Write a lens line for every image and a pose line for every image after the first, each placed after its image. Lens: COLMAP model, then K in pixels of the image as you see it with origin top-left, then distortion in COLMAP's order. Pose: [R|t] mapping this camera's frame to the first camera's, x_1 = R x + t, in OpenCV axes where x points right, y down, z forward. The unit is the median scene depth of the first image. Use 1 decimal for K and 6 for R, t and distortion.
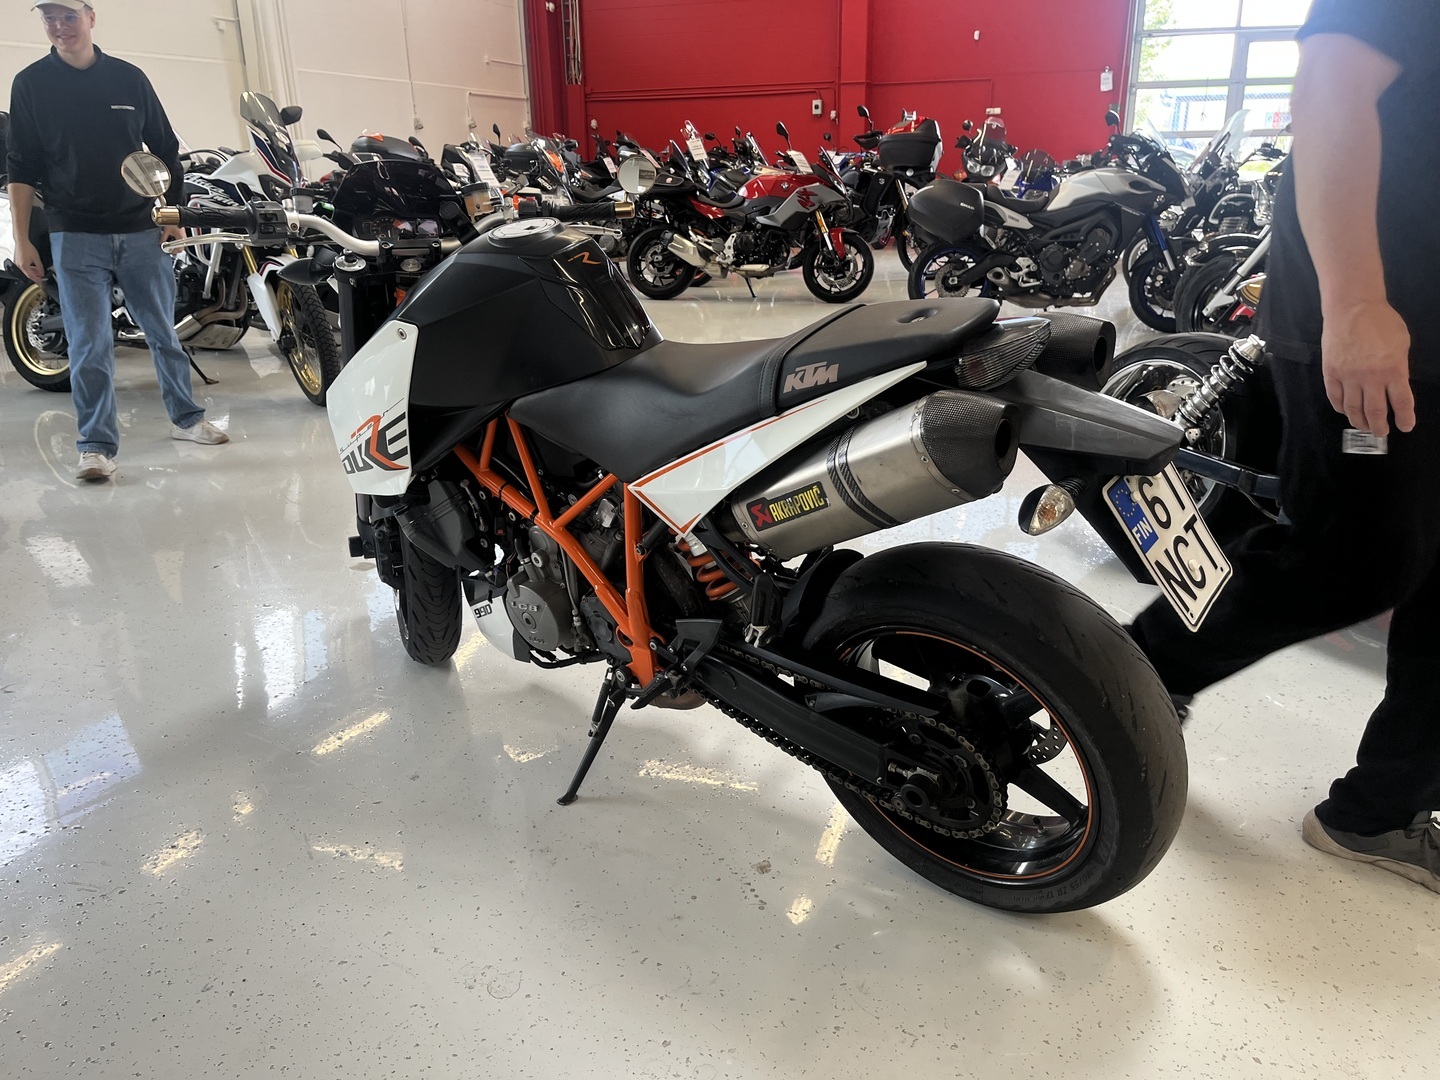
lens RADIAL K [[1124.4, 0, 710.0], [0, 1124.4, 547.9], [0, 0, 1]] dist [0.060158, -0.088906]
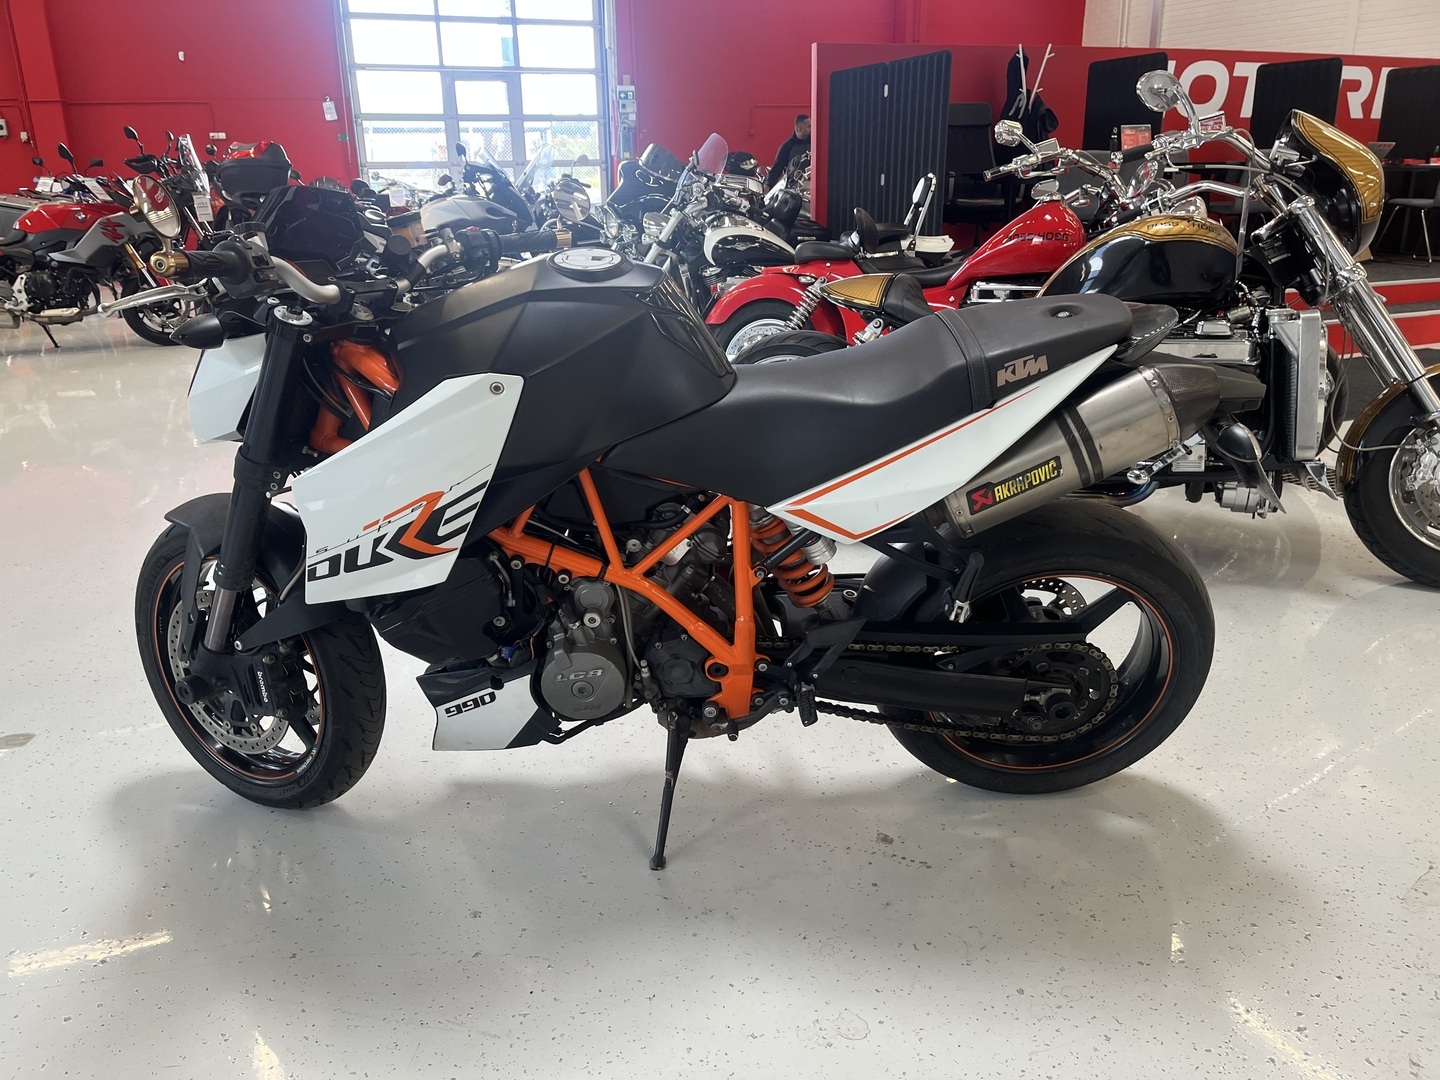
lens RADIAL K [[1124.4, 0, 710.6], [0, 1124.4, 546.0], [0, 0, 1]] dist [0.060158, -0.088906]
pose [[0.748909, -0.202535, 0.630963, -0.519558], [0.217628, 0.974509, 0.054502, -0.061689], [-0.625918, 0.096499, 0.773896, 0.184228]]
